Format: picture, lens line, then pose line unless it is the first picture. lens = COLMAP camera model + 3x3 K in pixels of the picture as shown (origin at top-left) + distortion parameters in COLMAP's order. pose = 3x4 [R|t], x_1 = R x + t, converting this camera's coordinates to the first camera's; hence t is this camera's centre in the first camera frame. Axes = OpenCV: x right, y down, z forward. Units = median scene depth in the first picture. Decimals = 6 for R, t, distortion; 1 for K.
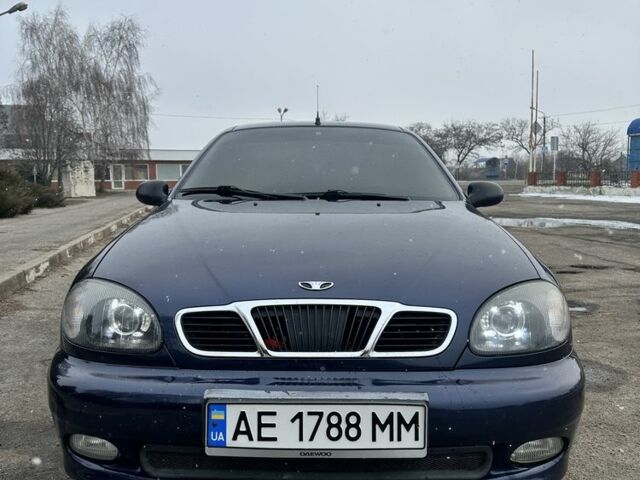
lens RADIAL K [[592.4, 0, 318.5], [0, 592.4, 231.4], [0, 0, 1]] dist [0.015275, 0.000000]
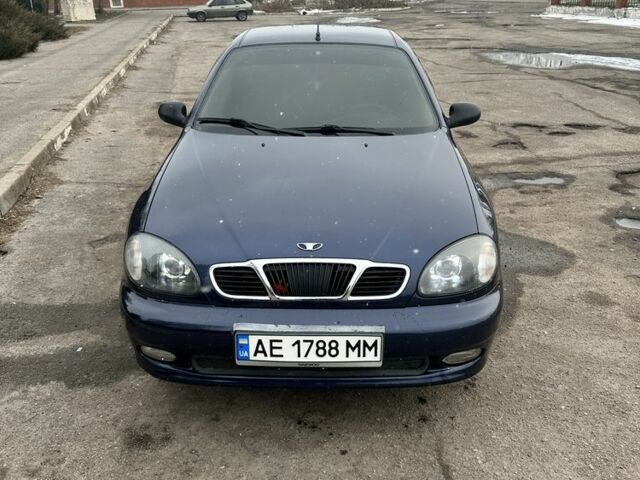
lens RADIAL K [[592.4, 0, 324.9], [0, 592.4, 232.6], [0, 0, 1]] dist [0.015275, 0.000000]
pose [[0.999965, -0.000285, -0.008370, 0.041969], [0.002770, 0.954425, 0.298440, -0.342361], [0.007903, -0.298452, 0.954392, -0.296195]]
